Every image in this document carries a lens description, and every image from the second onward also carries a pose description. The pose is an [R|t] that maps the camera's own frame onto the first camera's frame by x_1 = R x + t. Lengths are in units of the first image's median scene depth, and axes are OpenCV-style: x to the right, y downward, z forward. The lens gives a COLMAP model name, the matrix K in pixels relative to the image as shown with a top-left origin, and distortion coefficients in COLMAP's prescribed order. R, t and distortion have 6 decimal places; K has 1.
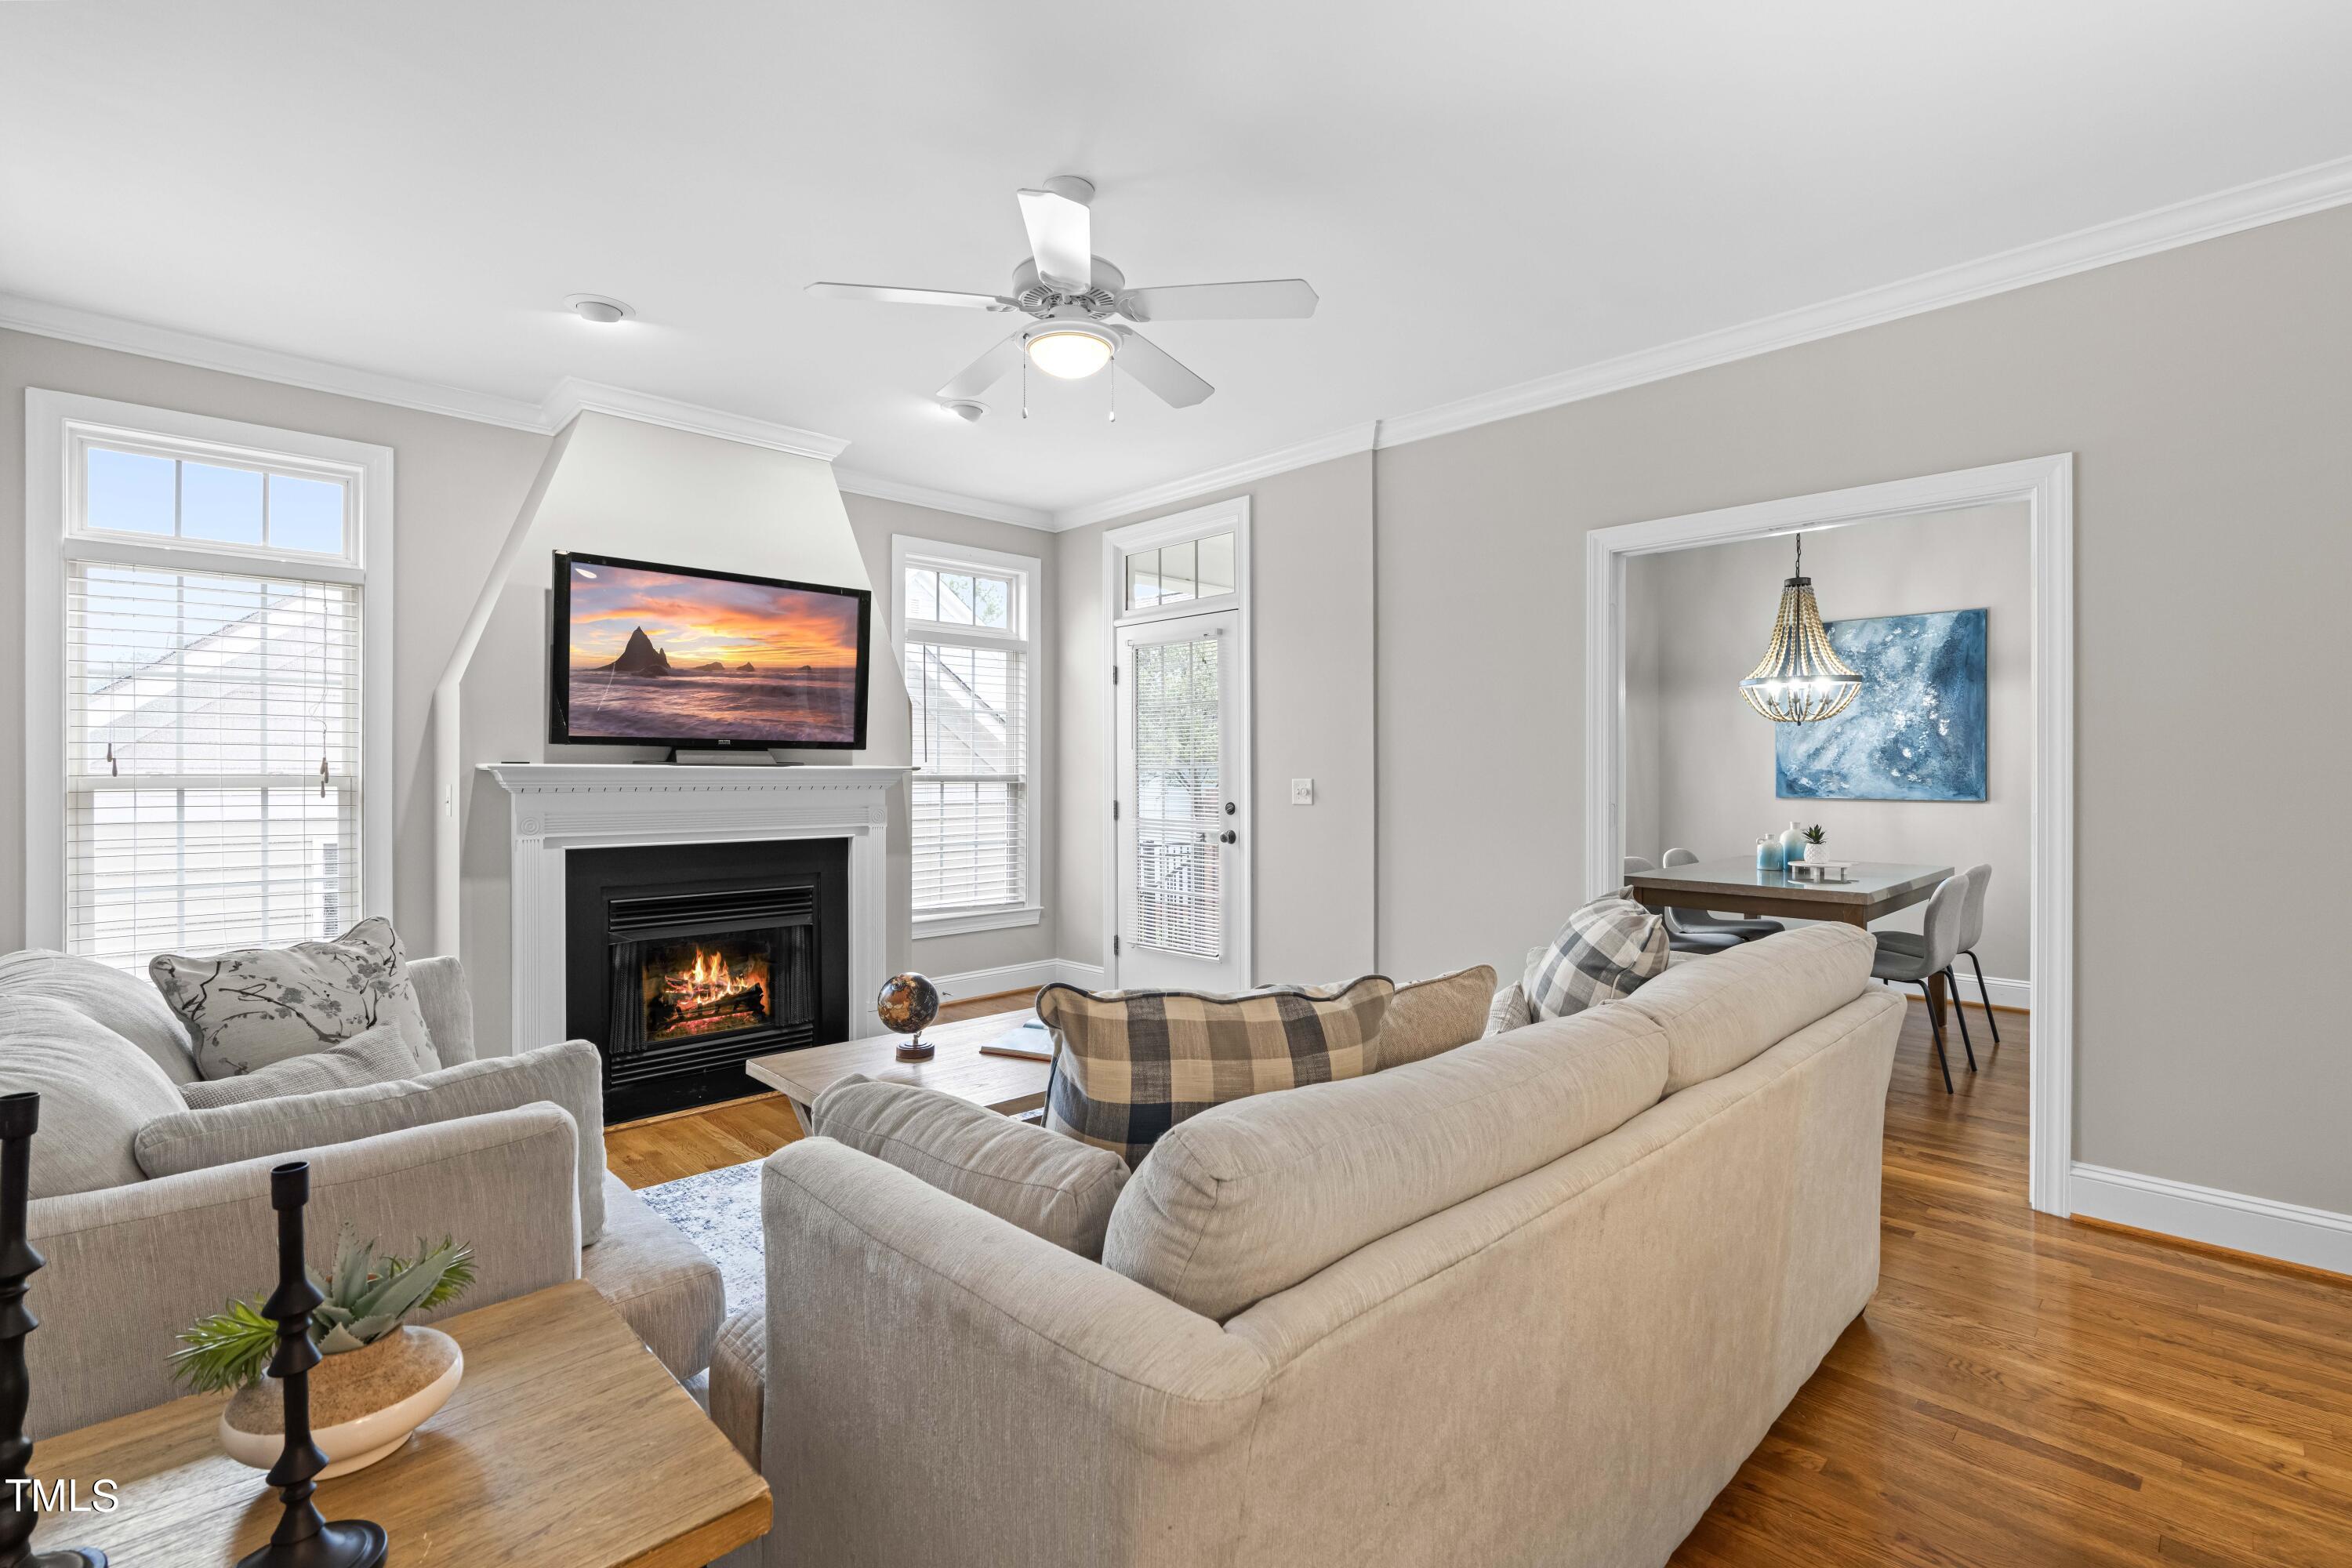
lens RADIAL K [[1074.5, 0, 1203.6], [0, 1074.5, 763.1], [0, 0, 1]] dist [-0.000928, 0.000386]
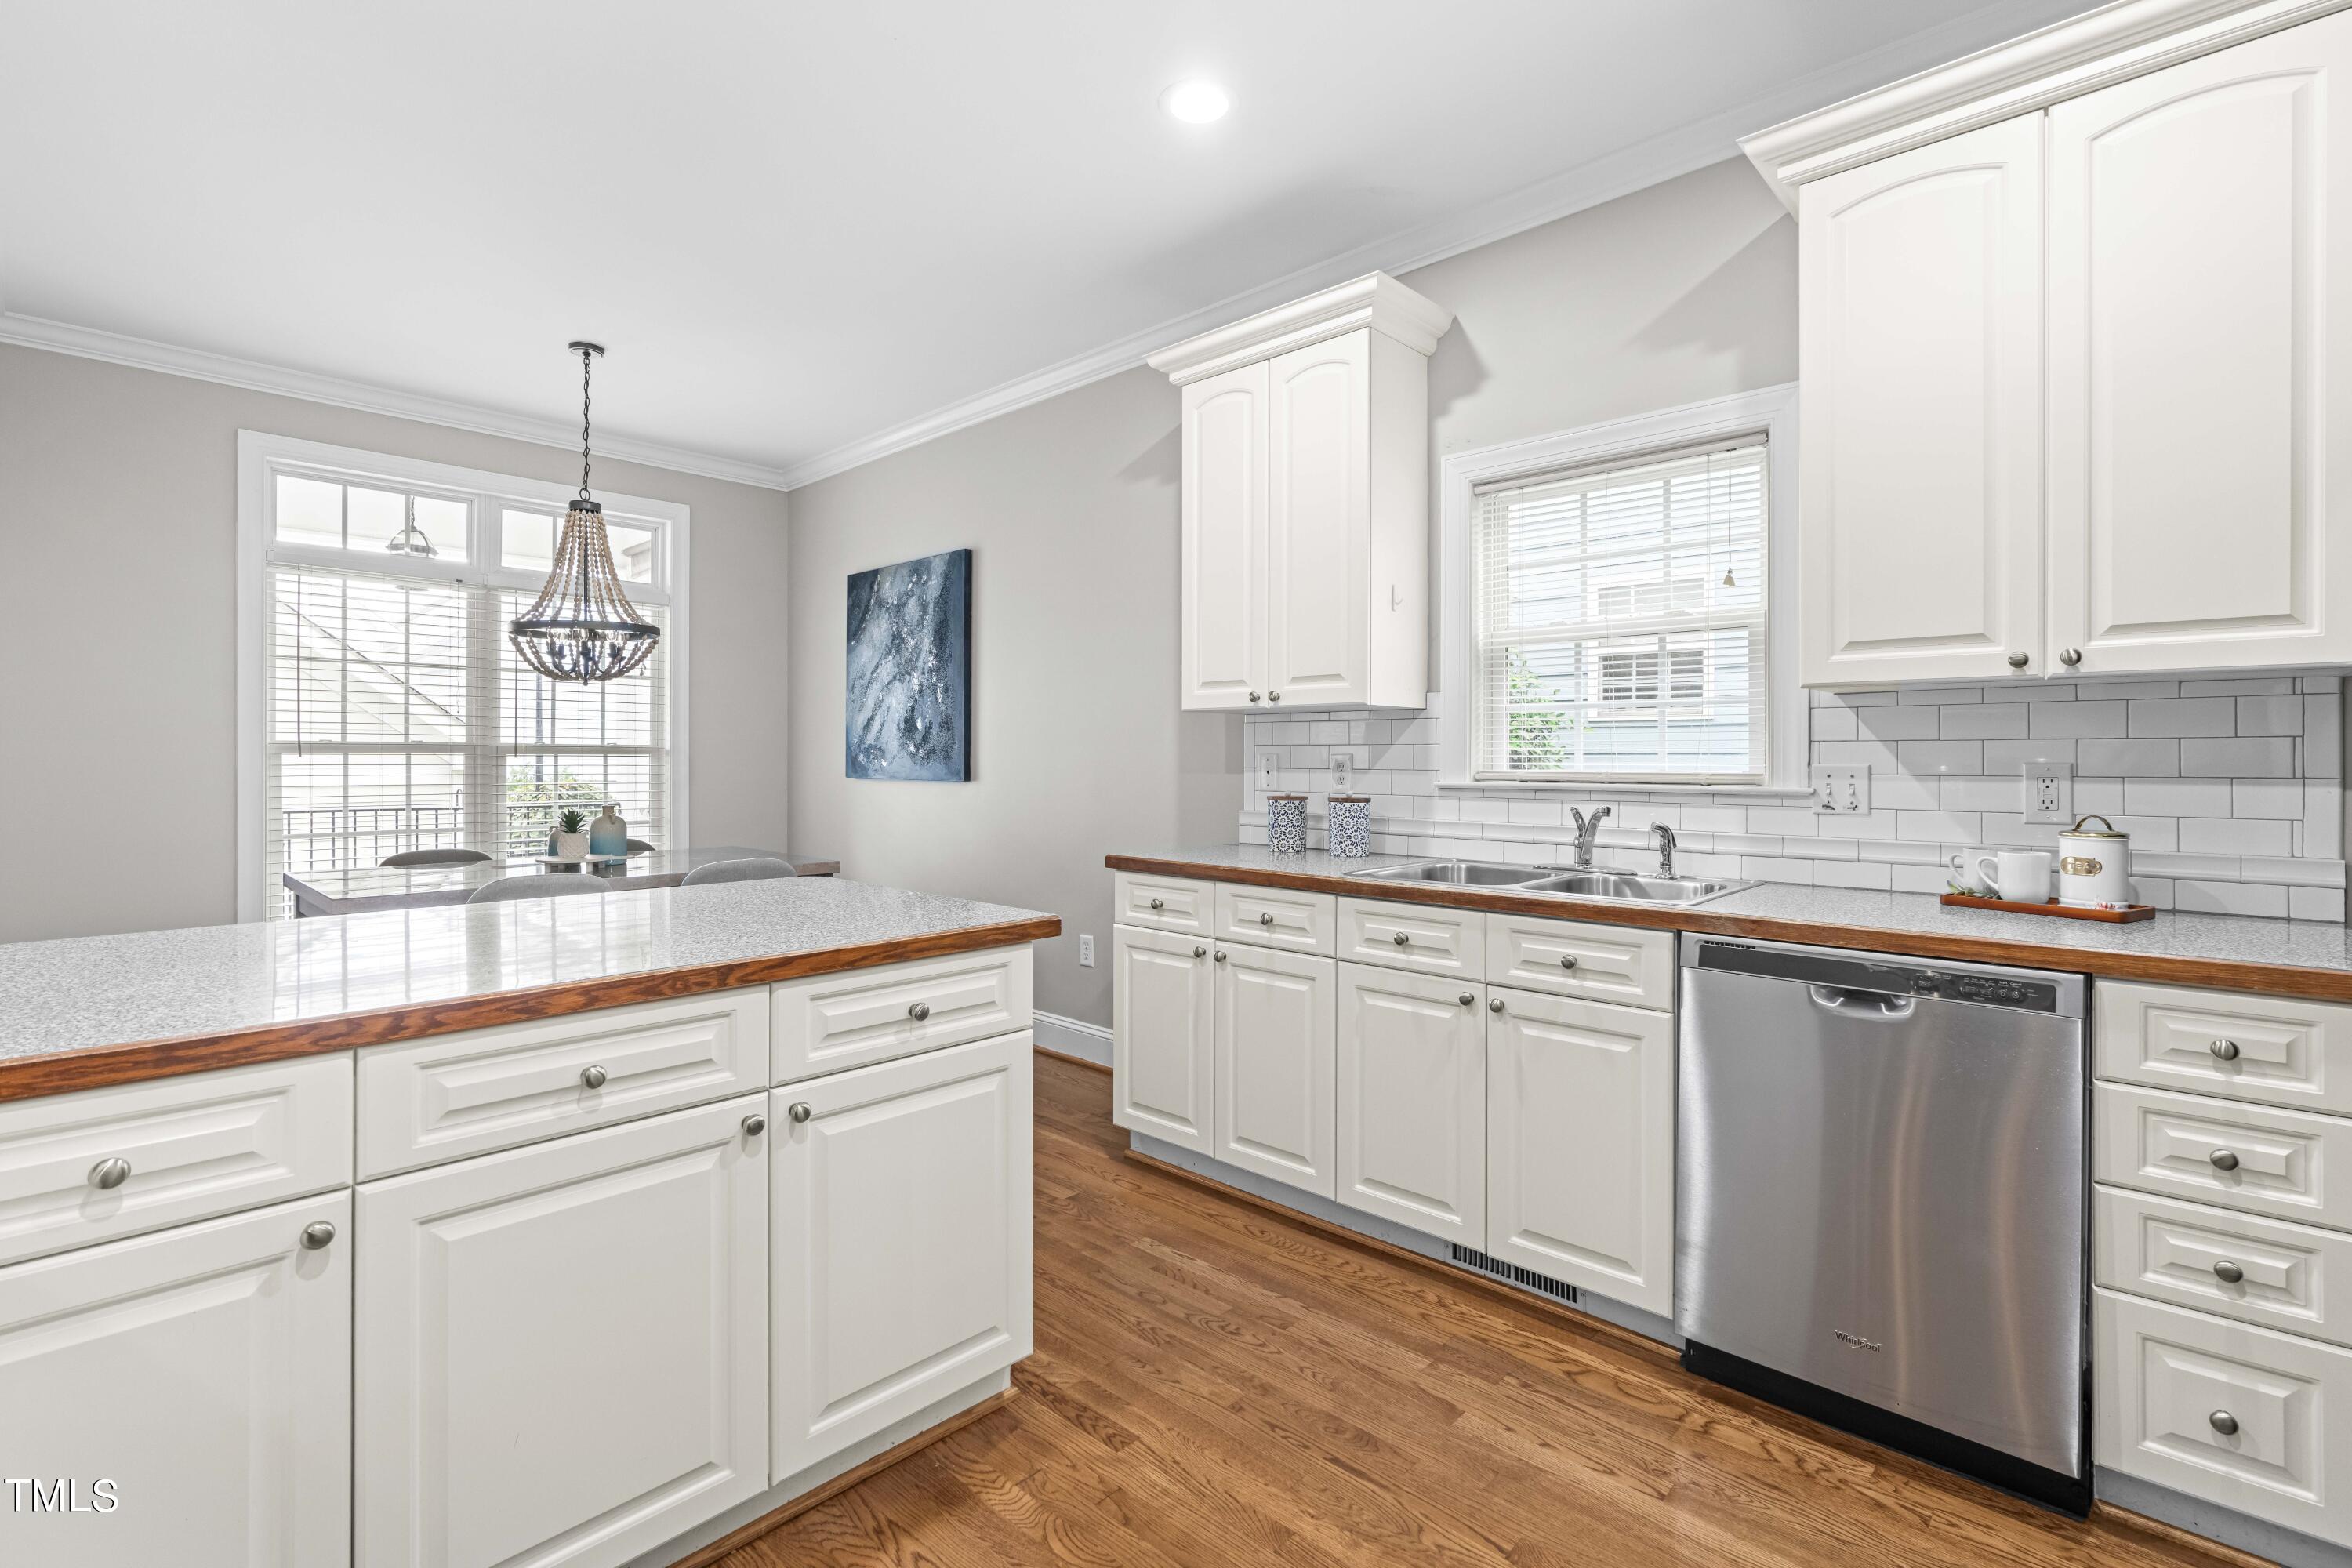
lens RADIAL K [[1074.5, 0, 1162.4], [0, 1074.5, 753.2], [0, 0, 1]] dist [-0.000928, 0.000386]
pose [[0.999990, 0.004416, -0.000959, 1.102533], [-0.004404, 0.999921, 0.011804, 0.003473], [0.001011, -0.011799, 0.999930, 0.211541]]
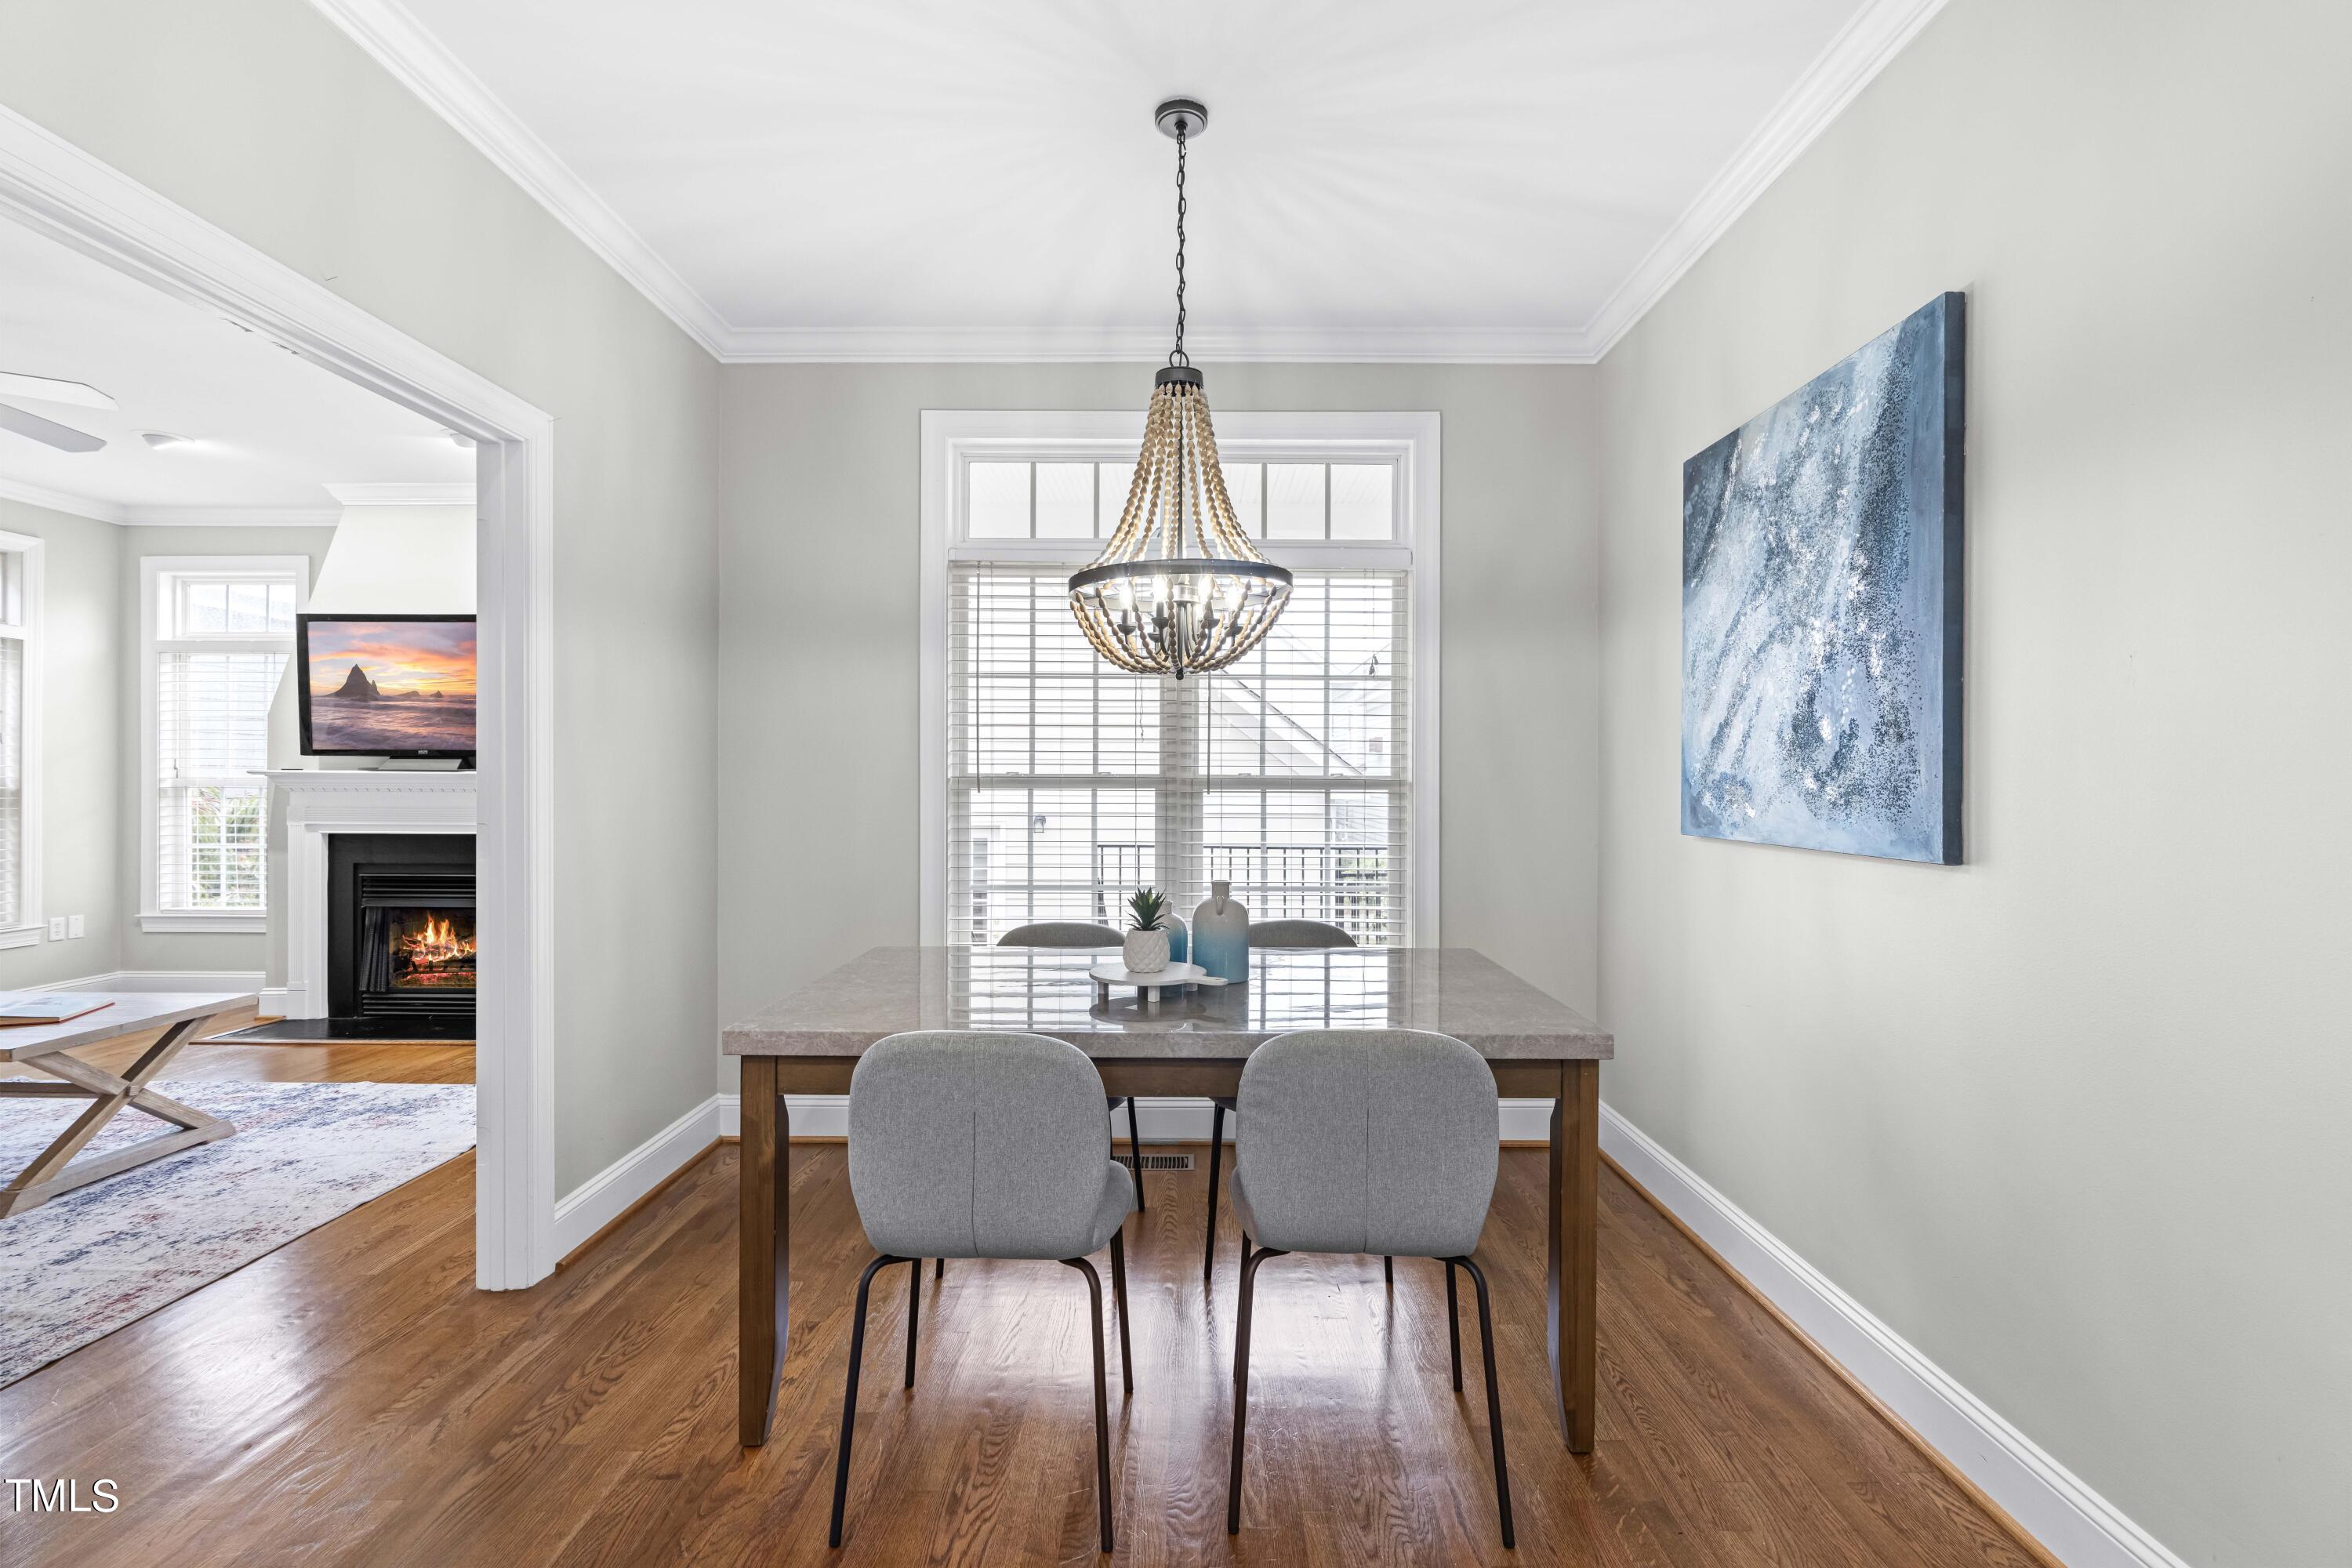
lens RADIAL K [[1074.5, 0, 1175.2], [0, 1074.5, 778.1], [0, 0, 1]] dist [-0.000928, 0.000386]
pose [[0.691006, 0.001772, -0.722847, 1.005956], [0.003355, 0.999978, 0.005659, 0.006743], [0.722841, -0.006336, 0.690985, 0.740168]]
